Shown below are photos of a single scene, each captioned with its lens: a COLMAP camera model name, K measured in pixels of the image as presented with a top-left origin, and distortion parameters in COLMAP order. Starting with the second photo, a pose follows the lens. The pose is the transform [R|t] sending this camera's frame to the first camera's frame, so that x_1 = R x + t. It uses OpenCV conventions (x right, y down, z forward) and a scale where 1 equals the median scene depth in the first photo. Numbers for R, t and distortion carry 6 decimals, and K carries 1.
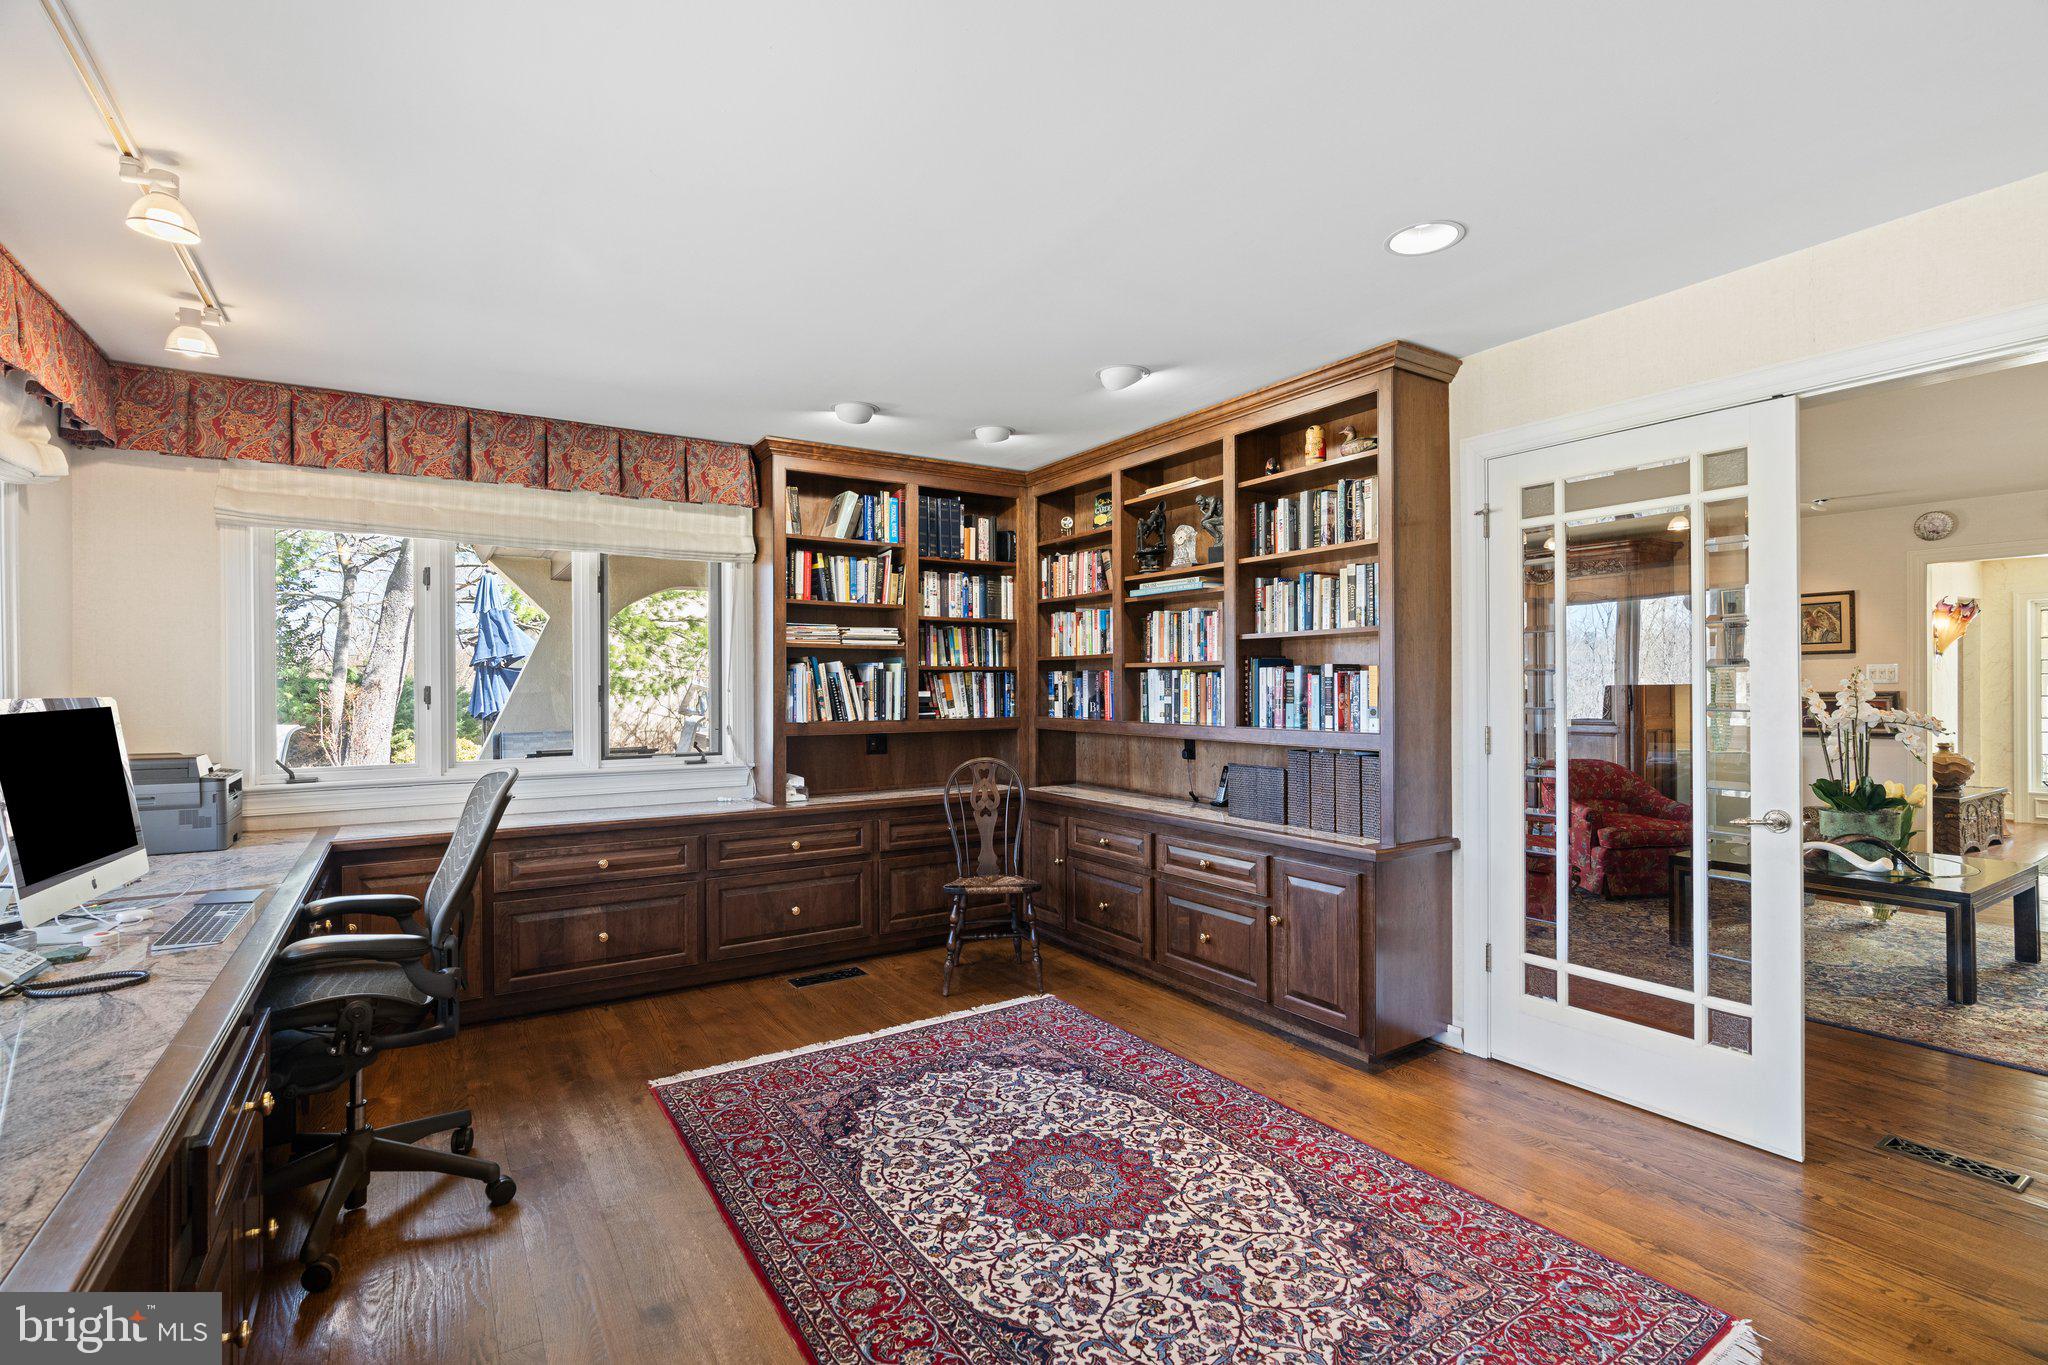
lens RADIAL K [[937.3, 0, 1011.8], [0, 937.3, 679.8], [0, 0, 1]] dist [-0.008325, 0.003383]
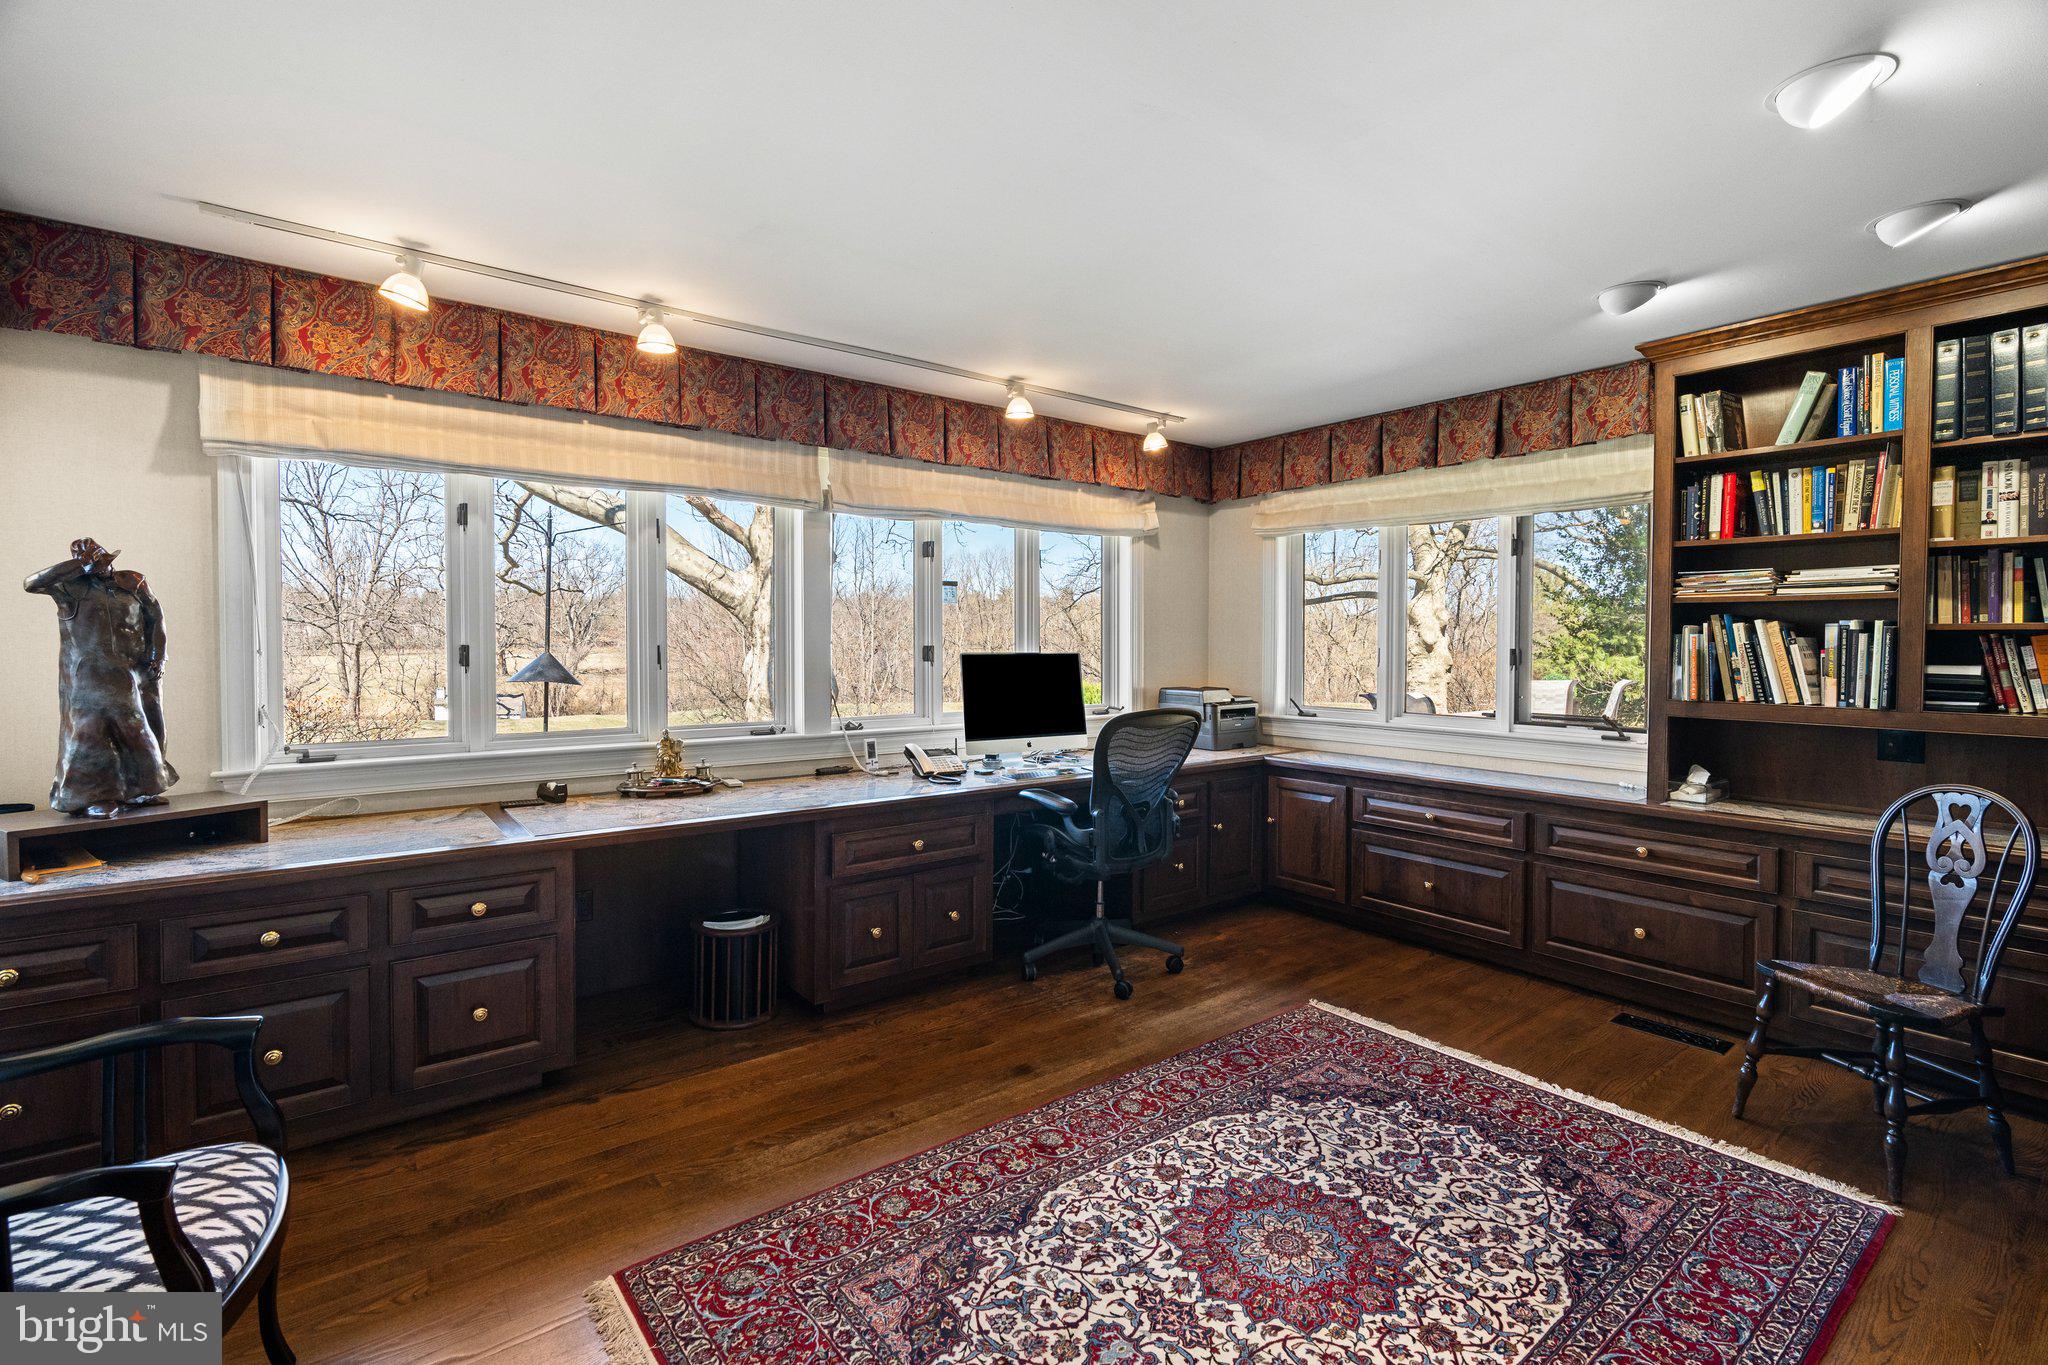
lens RADIAL K [[937.3, 0, 1033.7], [0, 937.3, 654.1], [0, 0, 1]] dist [-0.008325, 0.003383]
pose [[0.090961, 0.018843, -0.995676, 0.685947], [-0.000251, 0.999821, 0.018899, -0.009909], [0.995854, -0.001469, 0.090950, 0.547379]]
